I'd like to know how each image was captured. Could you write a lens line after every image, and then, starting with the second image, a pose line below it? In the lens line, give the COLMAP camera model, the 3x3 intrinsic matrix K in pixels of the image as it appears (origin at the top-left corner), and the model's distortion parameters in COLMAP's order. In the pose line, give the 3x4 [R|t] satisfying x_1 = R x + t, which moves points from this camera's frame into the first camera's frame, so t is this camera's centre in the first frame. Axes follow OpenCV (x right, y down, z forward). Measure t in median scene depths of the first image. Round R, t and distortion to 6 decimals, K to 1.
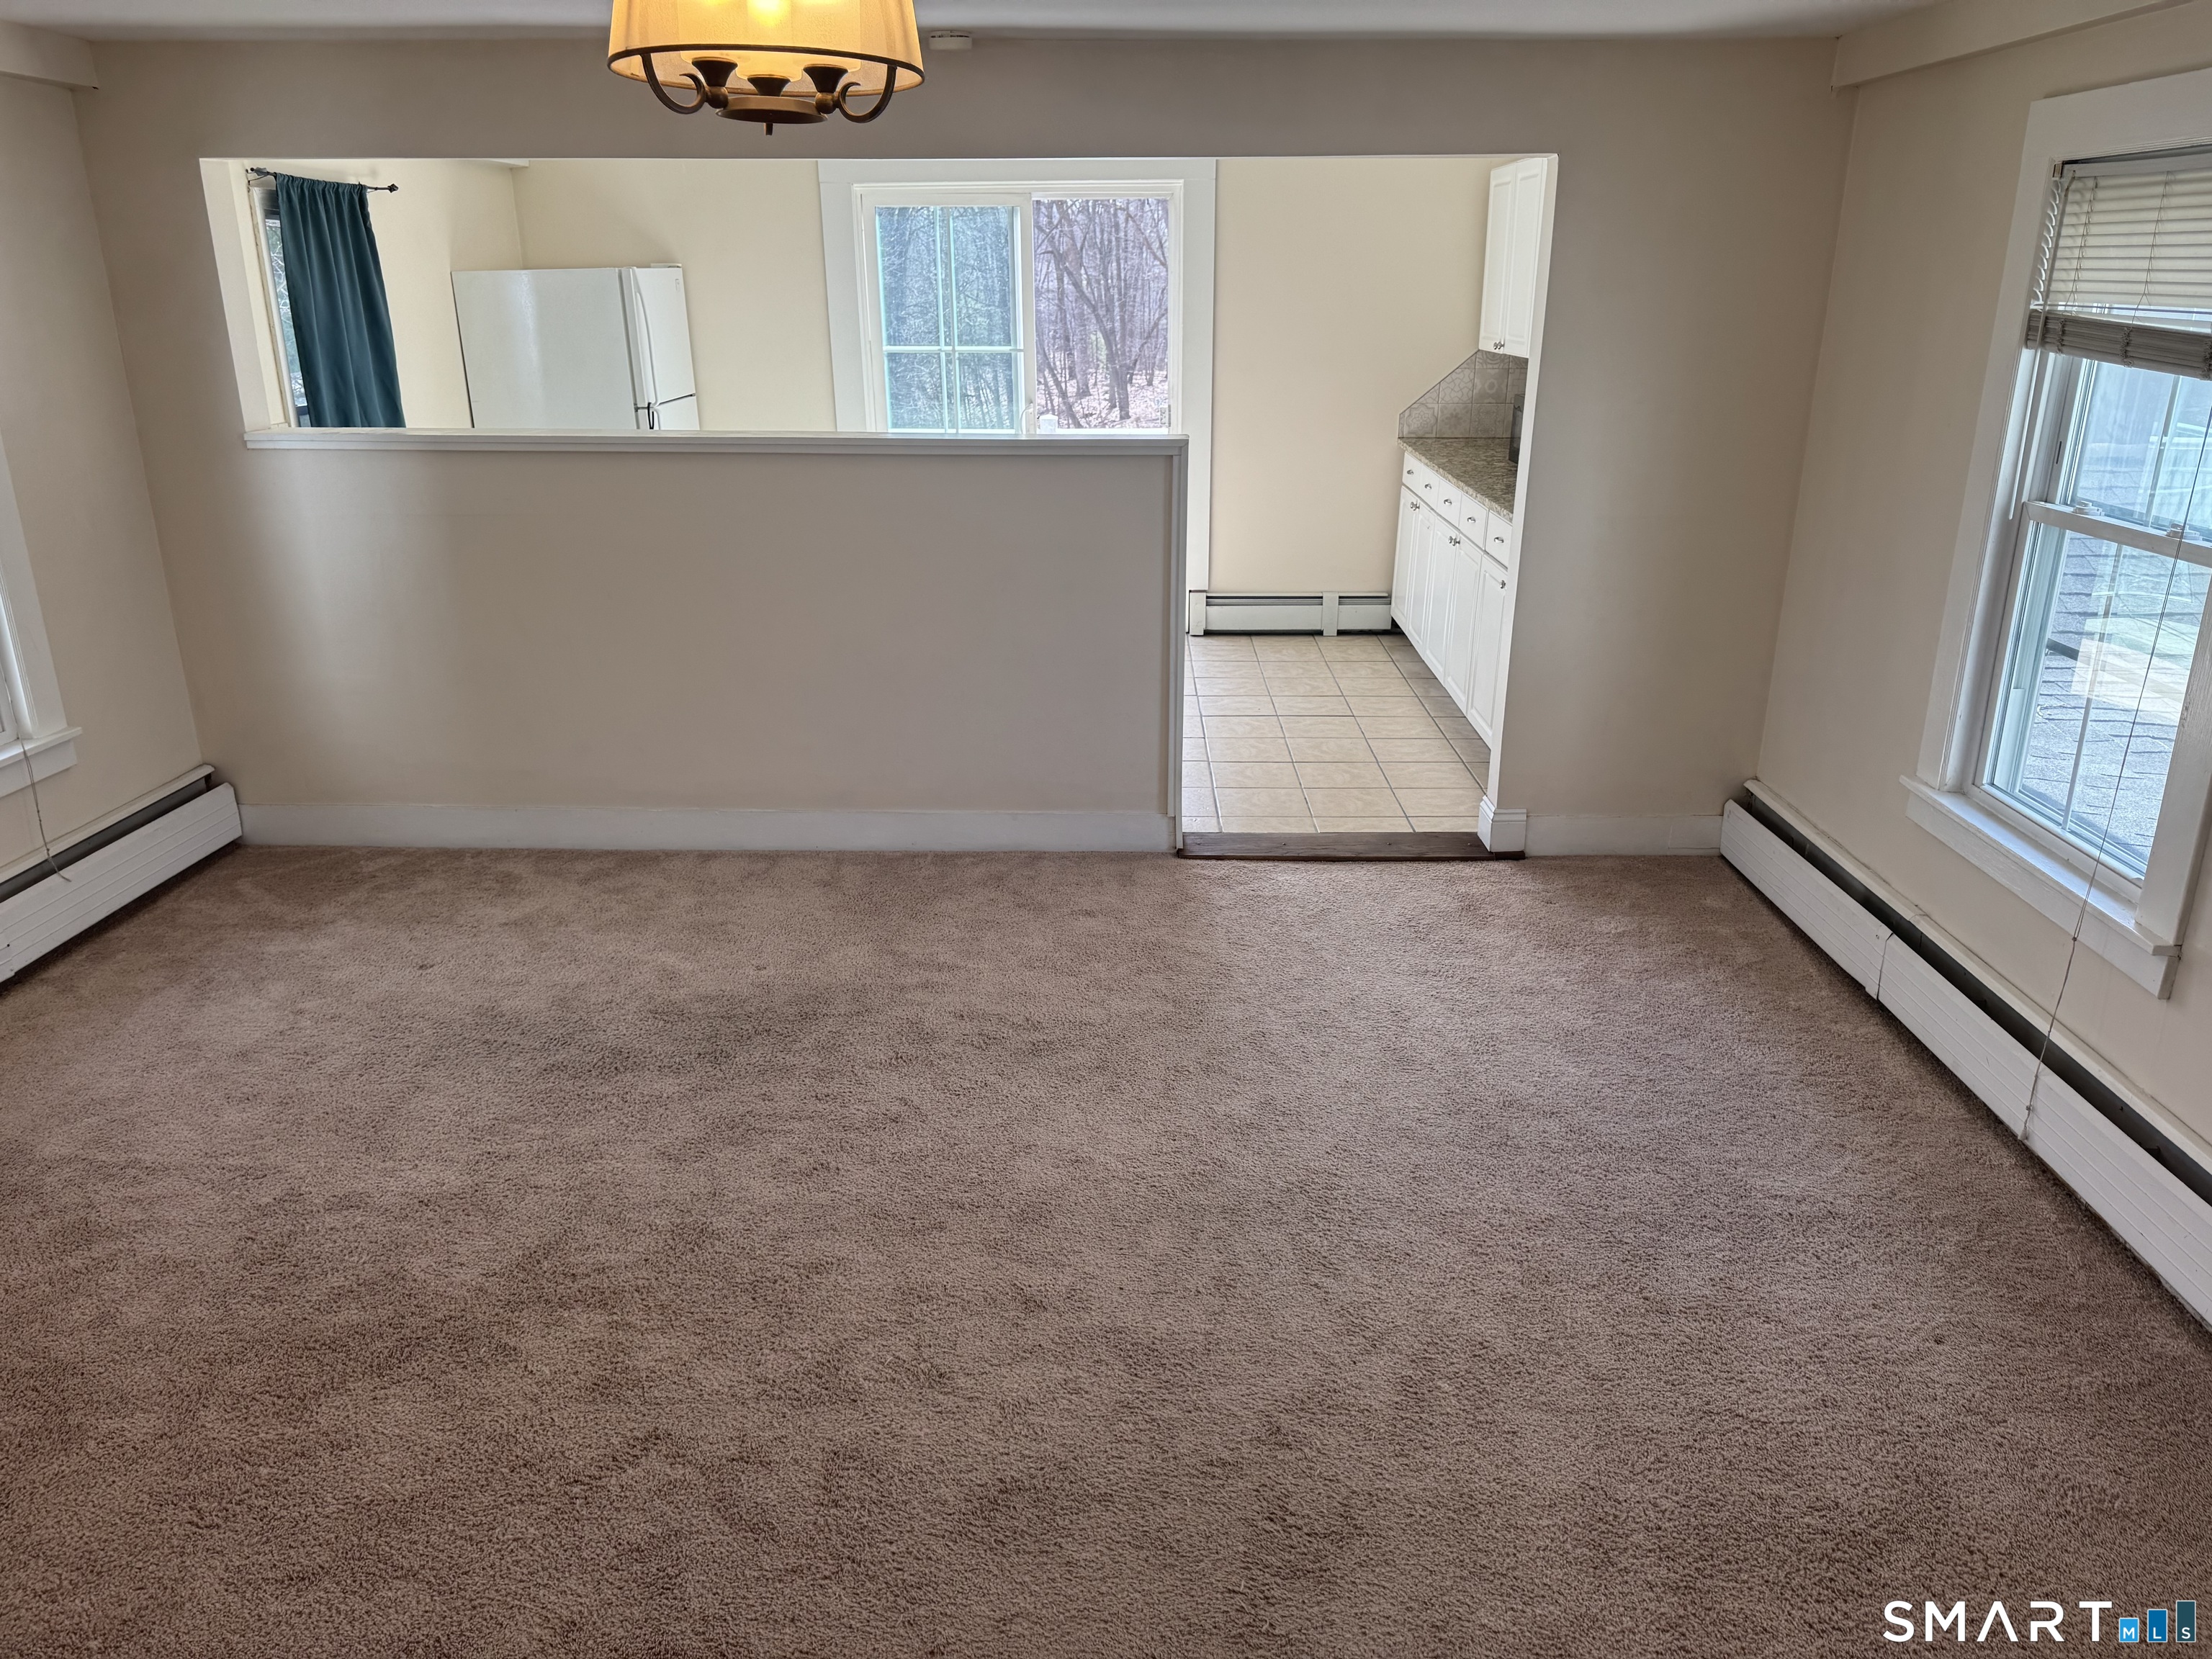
lens RADIAL K [[1554.5, 0, 1095.7], [0, 1554.5, 806.9], [0, 0, 1]] dist [0.111368, -0.149184]
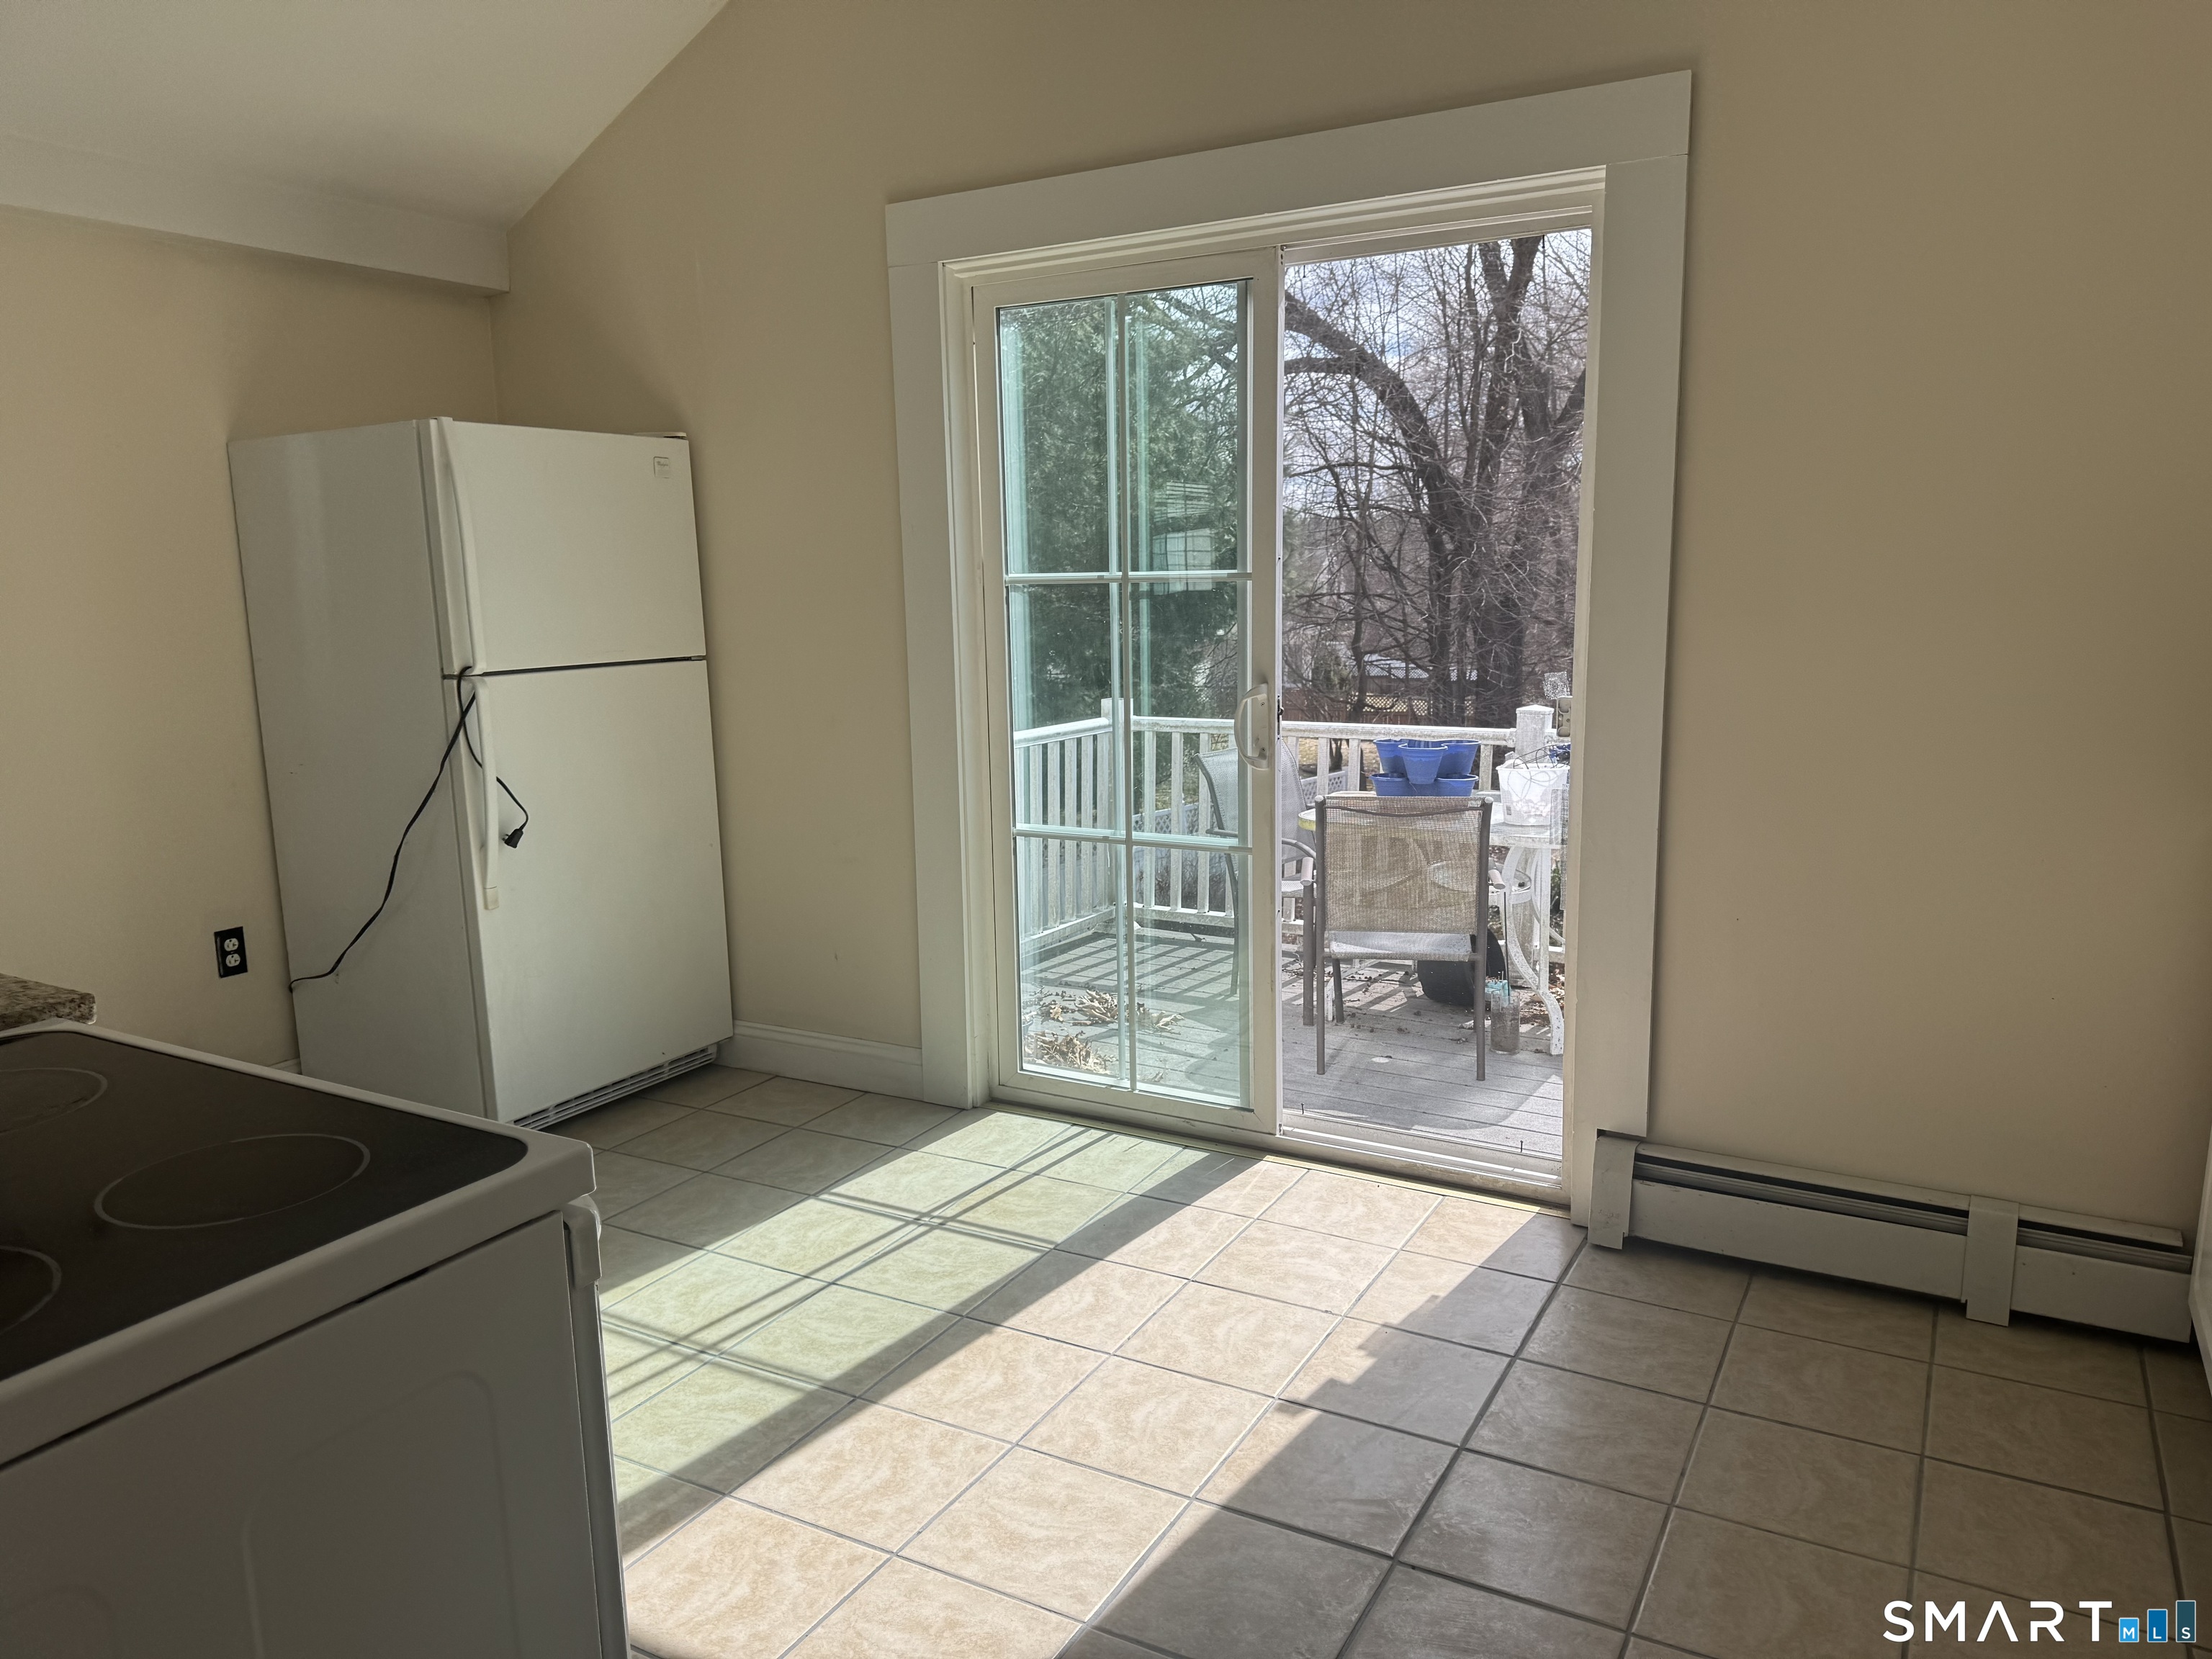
lens RADIAL K [[1522.0, 0, 1115.4], [0, 1522.0, 839.7], [0, 0, 1]] dist [0.084037, -0.105045]
pose [[0.881556, 0.071909, -0.466571, 0.213105], [-0.139629, 0.983828, -0.112188, -0.245269], [0.450958, 0.164047, 0.877340, 0.931848]]
